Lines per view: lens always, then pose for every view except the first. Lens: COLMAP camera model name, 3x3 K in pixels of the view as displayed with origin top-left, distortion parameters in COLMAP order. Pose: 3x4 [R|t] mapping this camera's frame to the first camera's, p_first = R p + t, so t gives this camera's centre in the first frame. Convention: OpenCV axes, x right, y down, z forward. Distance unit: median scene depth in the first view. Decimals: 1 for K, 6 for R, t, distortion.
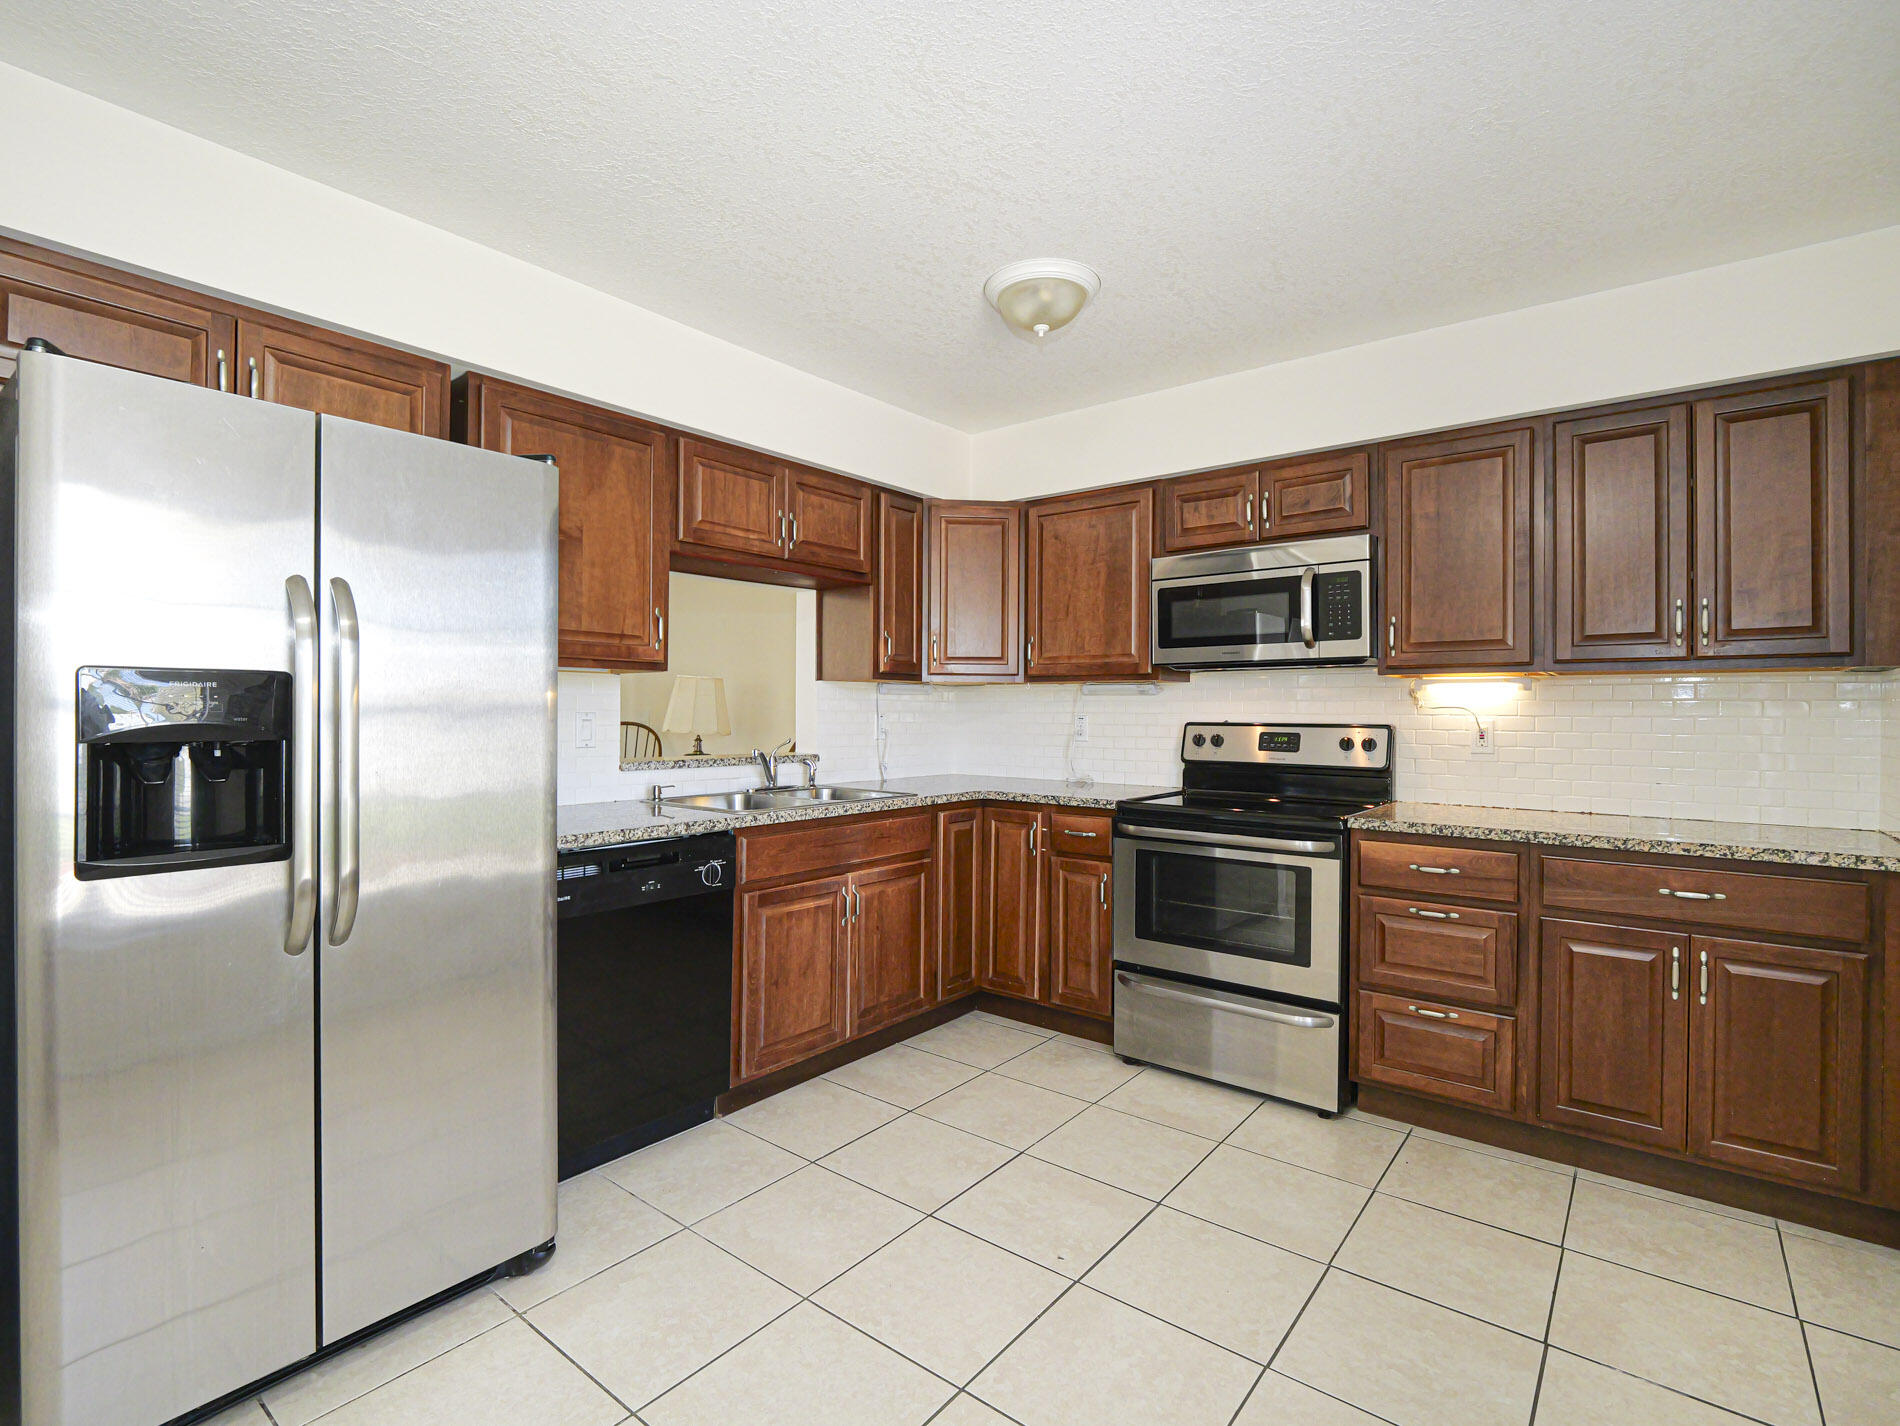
lens RADIAL K [[944.8, 0, 922.4], [0, 944.8, 715.5], [0, 0, 1]] dist [-0.003378, -0.001179]
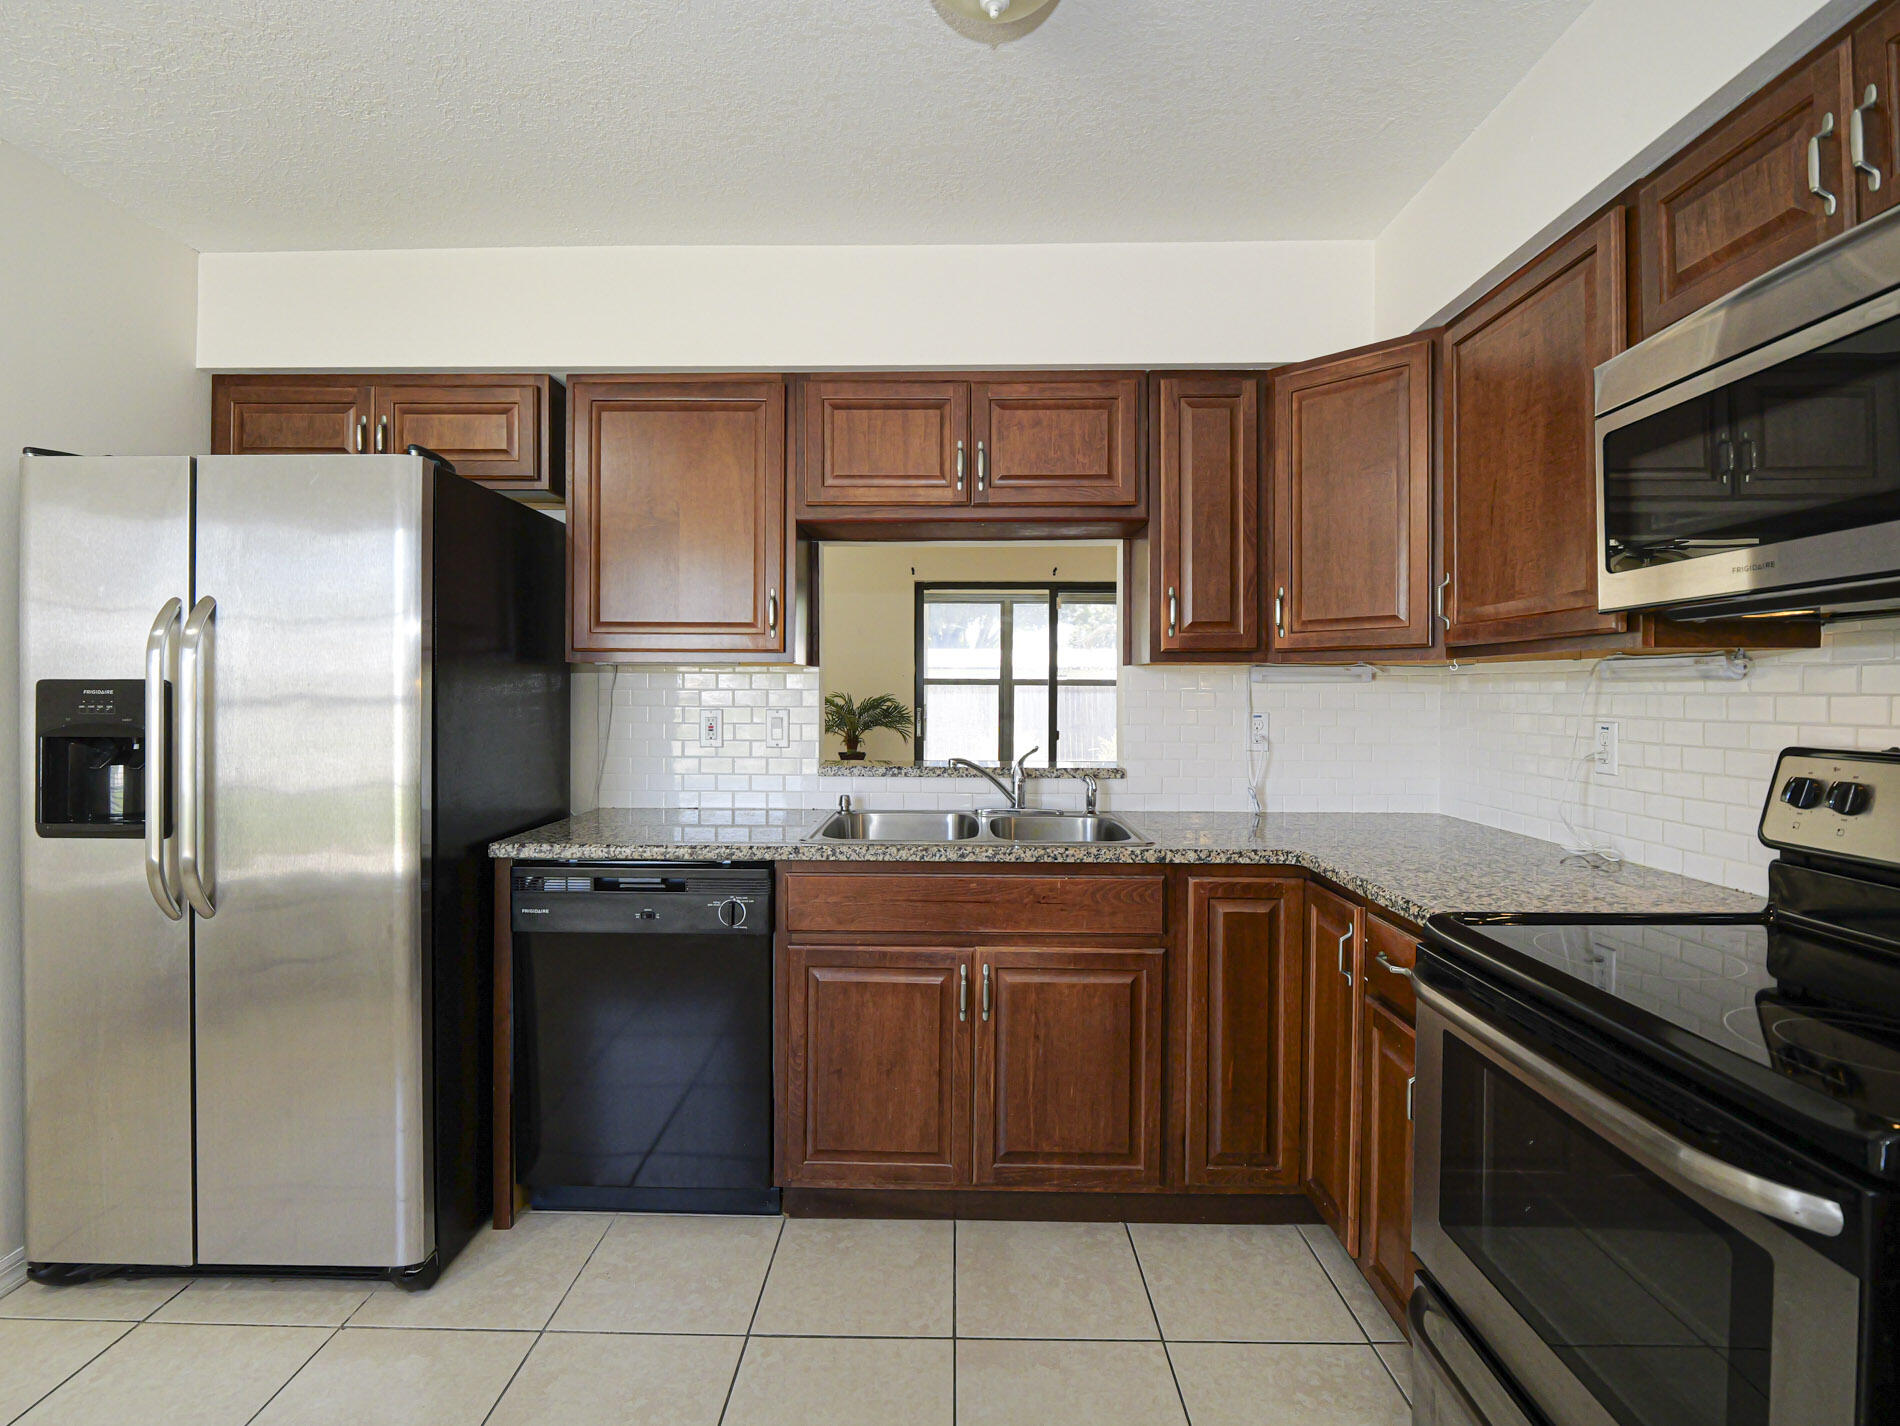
lens RADIAL K [[938.6, 0, 914.2], [0, 938.6, 698.0], [0, 0, 1]] dist [0.000645, -0.006596]
pose [[0.607368, 0.002276, -0.794418, 0.440745], [-0.003537, 0.999994, 0.000161, -0.014766], [0.794413, 0.002712, 0.607372, 0.546543]]
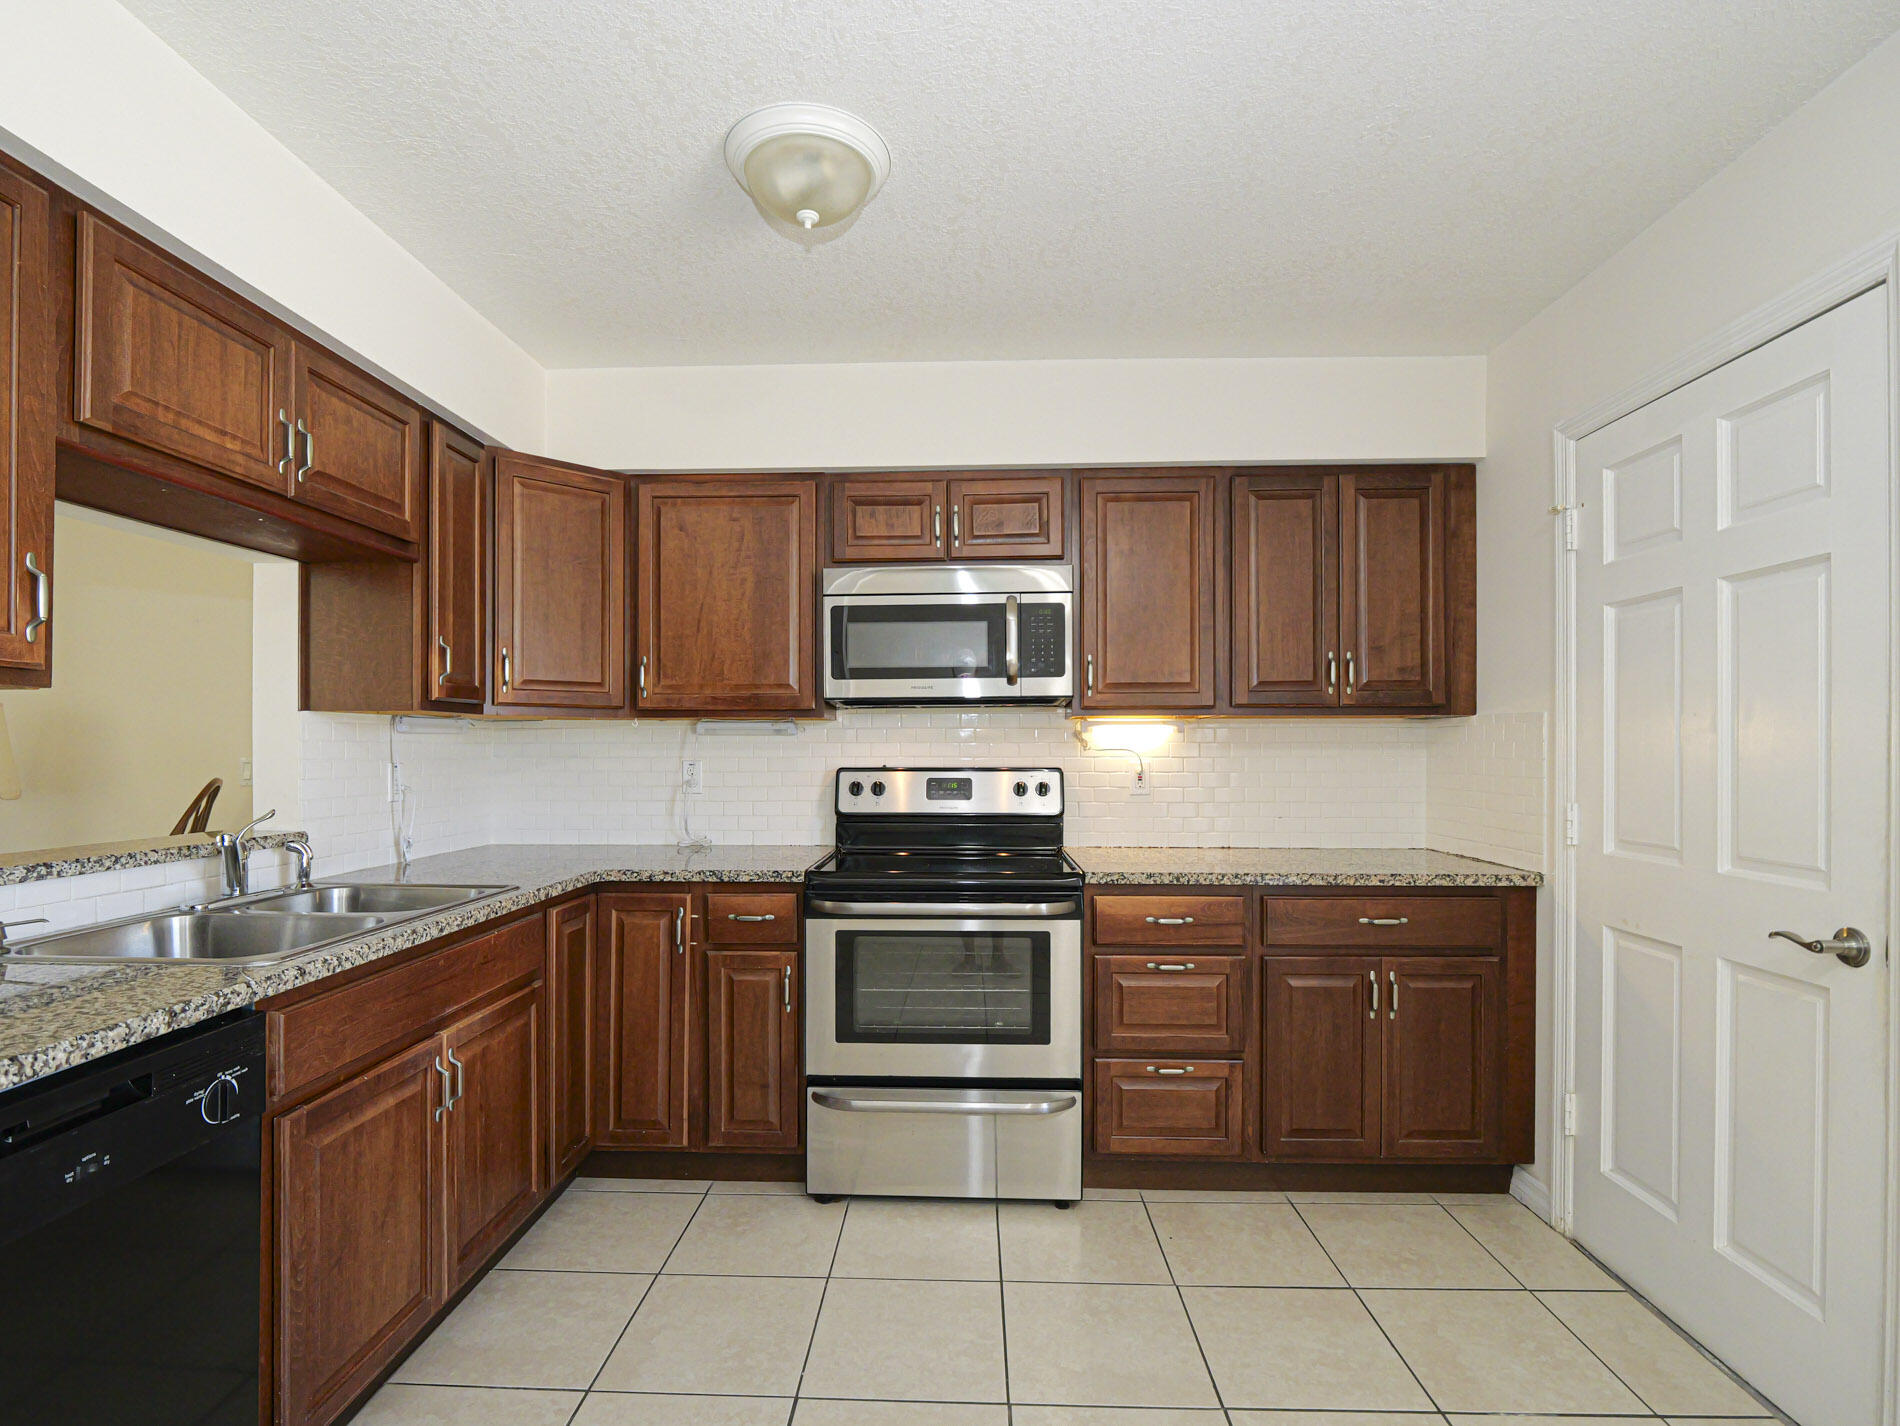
lens RADIAL K [[948.1, 0, 946.7], [0, 948.1, 749.9], [0, 0, 1]] dist [0.000251, -0.007702]
pose [[0.790914, -0.007945, 0.611875, -0.192808], [0.008346, 0.999963, 0.002195, -0.011835], [-0.611870, 0.003371, 0.790951, 0.323148]]
